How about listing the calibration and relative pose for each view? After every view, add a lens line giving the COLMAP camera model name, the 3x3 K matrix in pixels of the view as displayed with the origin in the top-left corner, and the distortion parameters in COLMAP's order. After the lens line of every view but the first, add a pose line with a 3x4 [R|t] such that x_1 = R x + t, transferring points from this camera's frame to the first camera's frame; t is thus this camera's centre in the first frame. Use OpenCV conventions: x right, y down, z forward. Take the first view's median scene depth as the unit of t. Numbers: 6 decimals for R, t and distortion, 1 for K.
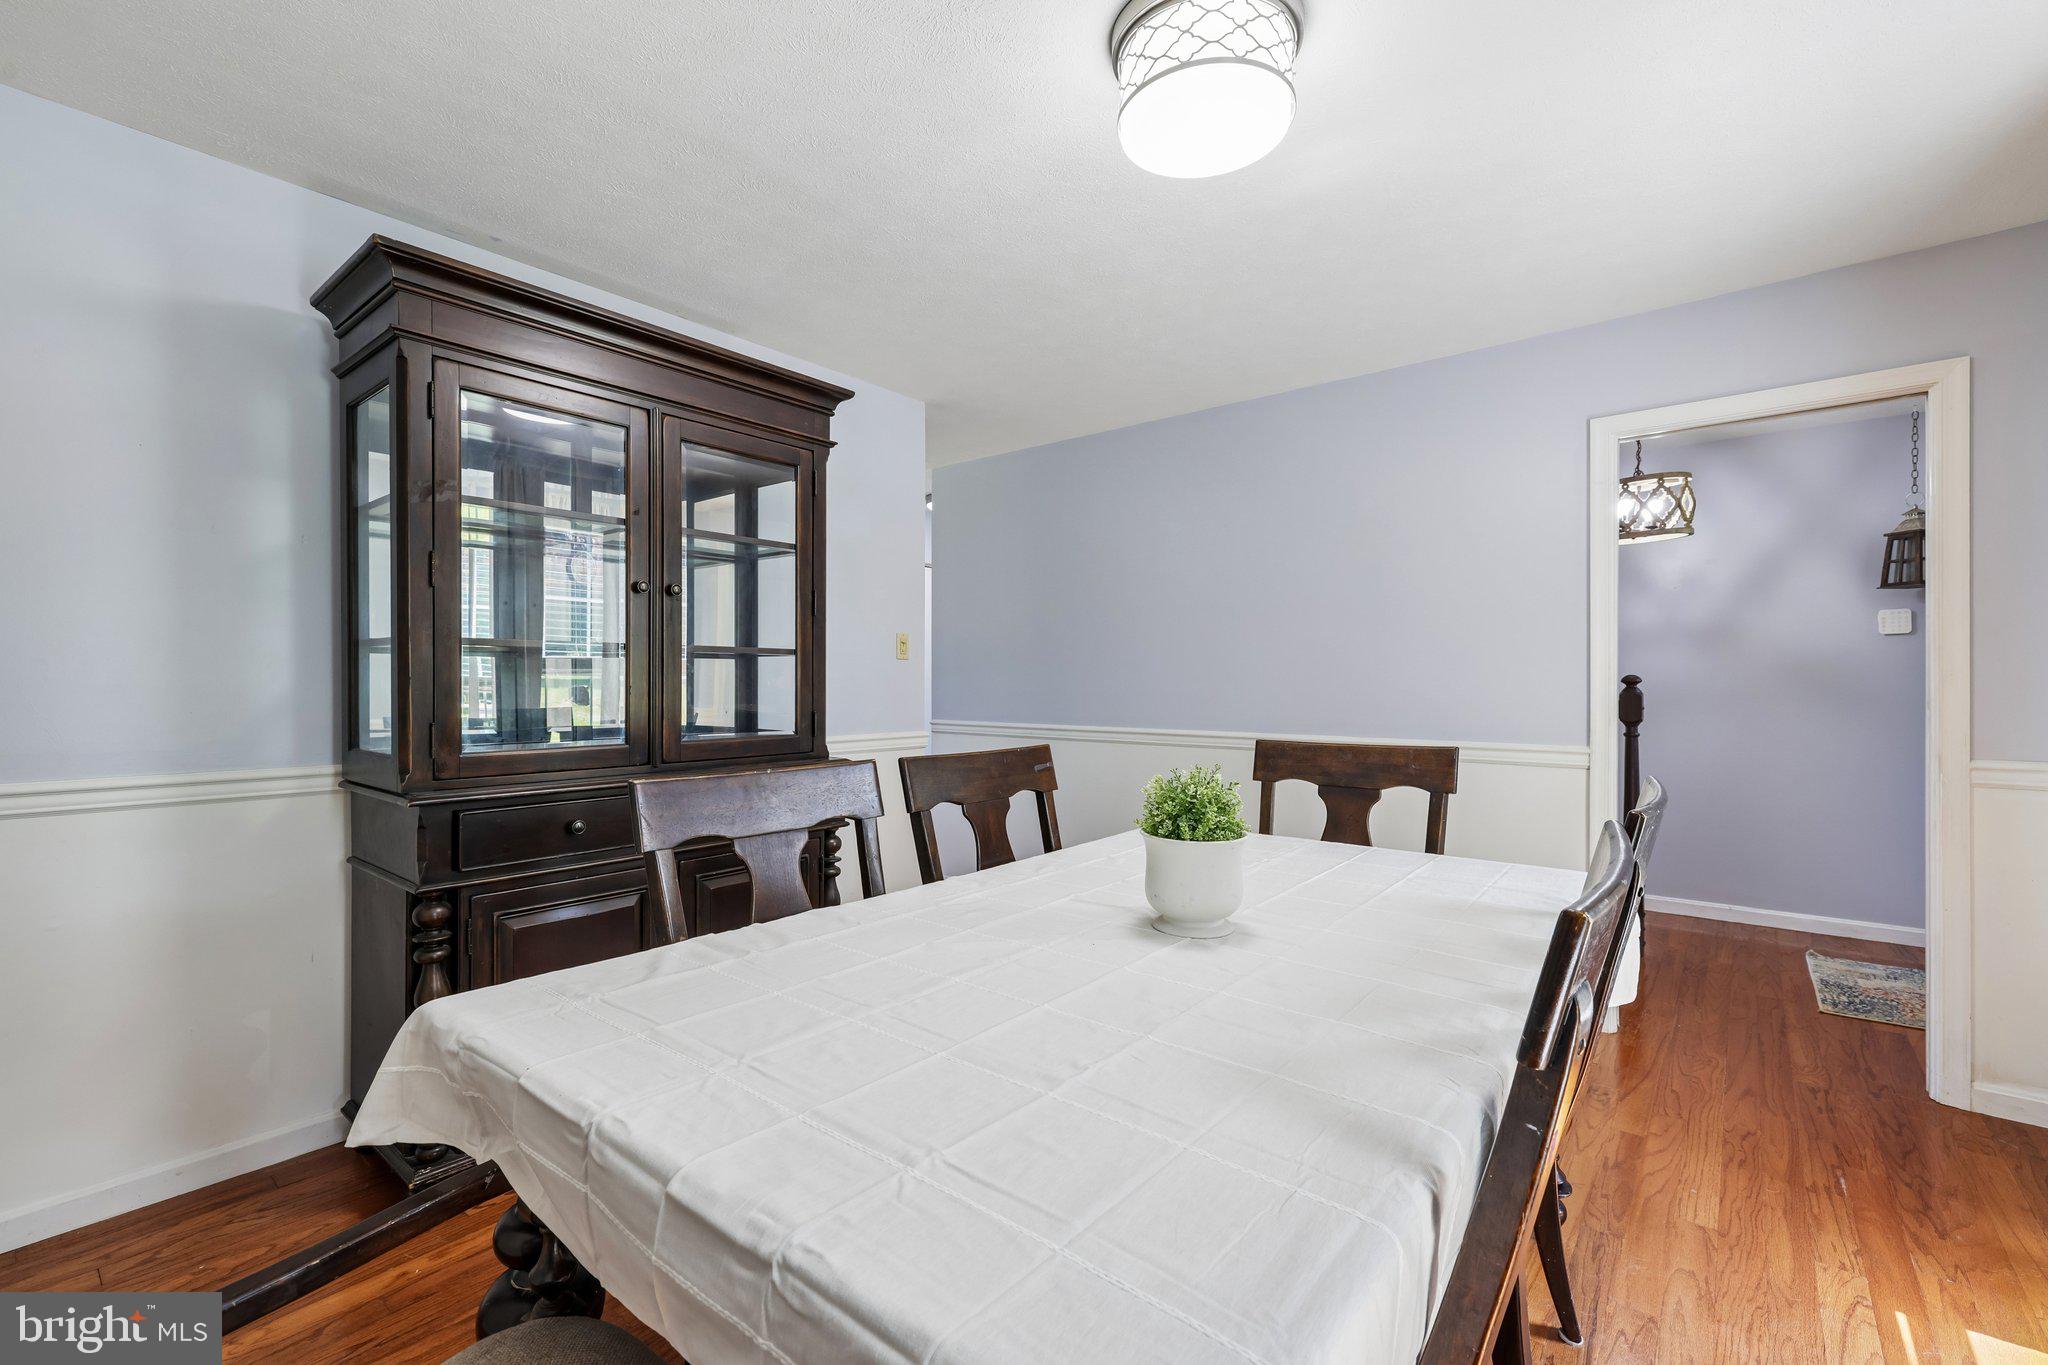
lens RADIAL K [[865.0, 0, 1019.8], [0, 865.0, 673.4], [0, 0, 1]] dist [0.008860, 0.000308]
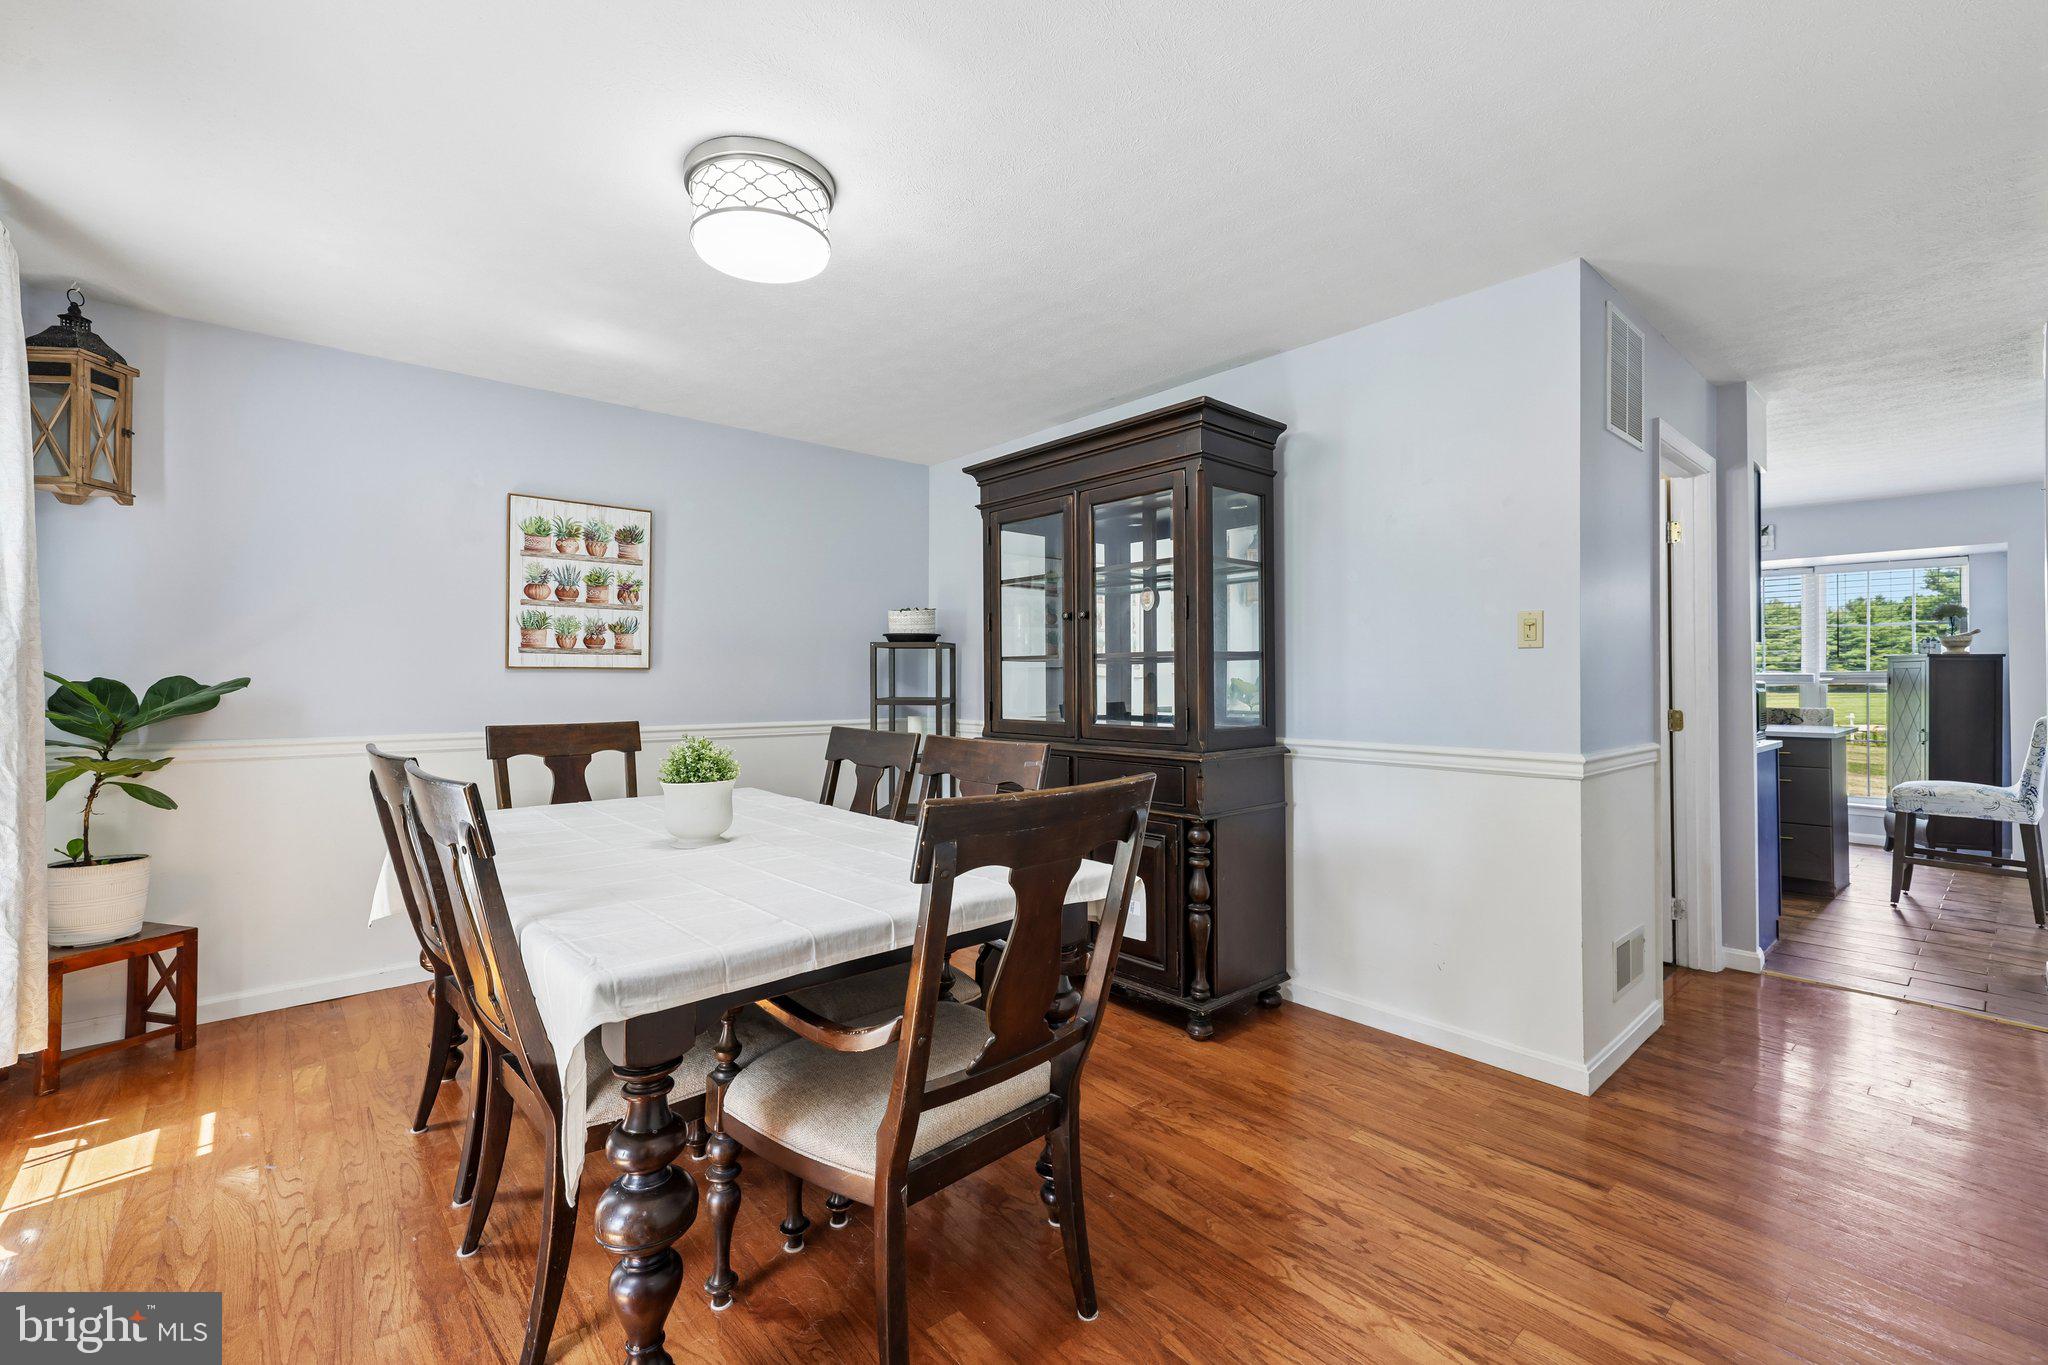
lens RADIAL K [[865.0, 0, 1019.8], [0, 865.0, 673.4], [0, 0, 1]] dist [0.008860, 0.000308]
pose [[-0.157258, -0.011462, -0.987491, 0.933993], [0.008297, 0.999882, -0.012927, 0.014139], [0.987523, -0.010226, -0.157145, 1.052939]]
